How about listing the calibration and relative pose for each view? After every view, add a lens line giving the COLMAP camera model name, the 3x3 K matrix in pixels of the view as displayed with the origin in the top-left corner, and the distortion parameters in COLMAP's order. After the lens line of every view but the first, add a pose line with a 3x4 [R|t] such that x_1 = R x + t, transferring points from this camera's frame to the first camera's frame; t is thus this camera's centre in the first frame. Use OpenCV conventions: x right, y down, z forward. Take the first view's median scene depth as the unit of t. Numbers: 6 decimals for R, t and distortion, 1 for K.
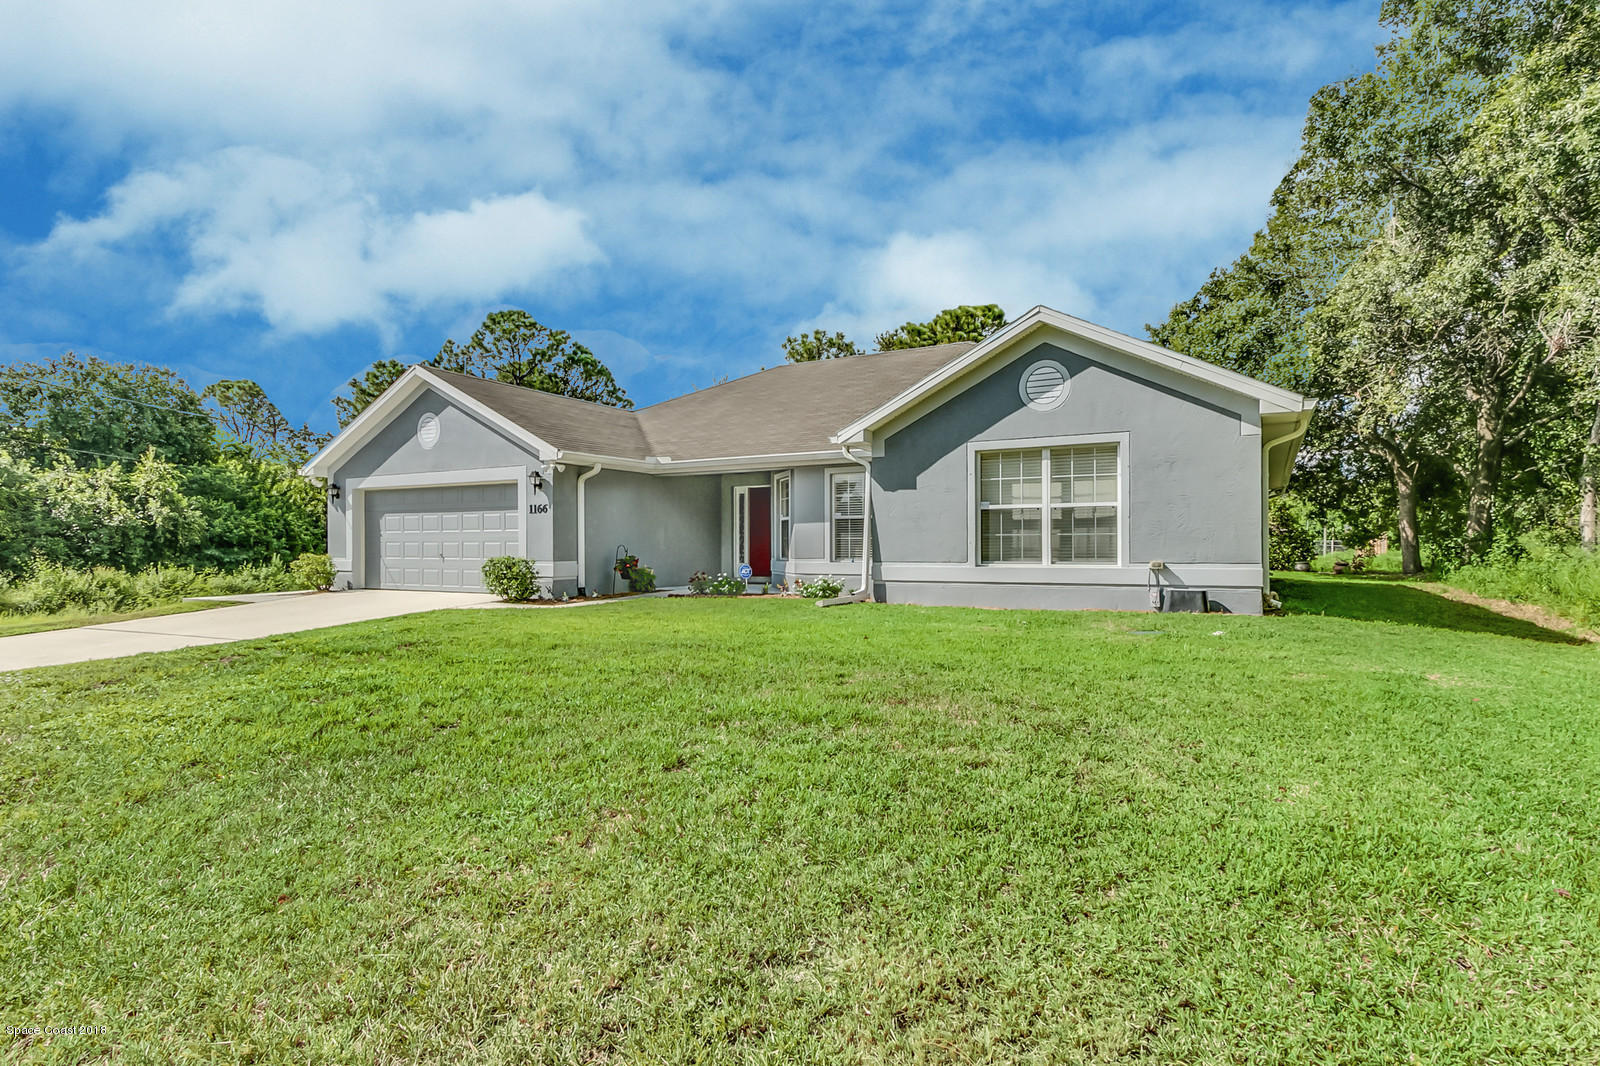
lens RADIAL K [[842.4, 0, 788.8], [0, 842.4, 531.9], [0, 0, 1]] dist [0.003008, 0.001485]
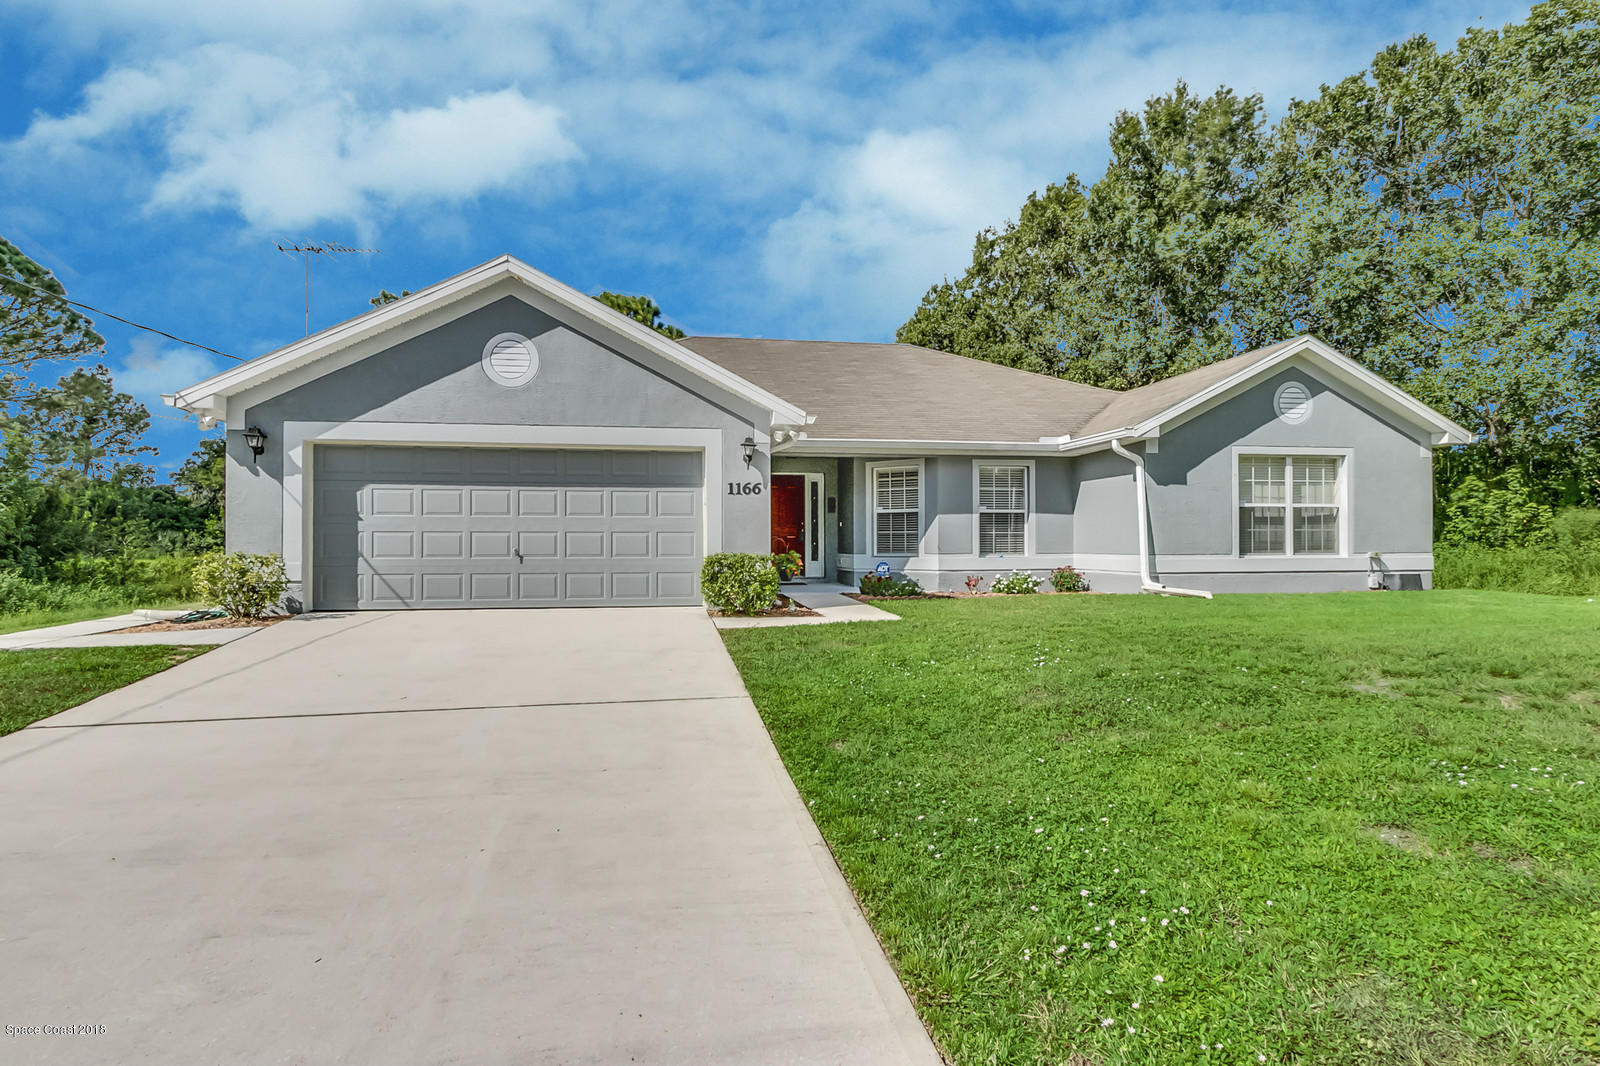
lens RADIAL K [[842.4, 0, 788.8], [0, 842.4, 531.9], [0, 0, 1]] dist [0.003008, 0.001485]
pose [[0.774846, 0.012095, 0.632035, -0.939419], [-0.008364, 0.999926, -0.008881, 0.021514], [-0.632095, 0.001596, 0.774889, 0.515816]]
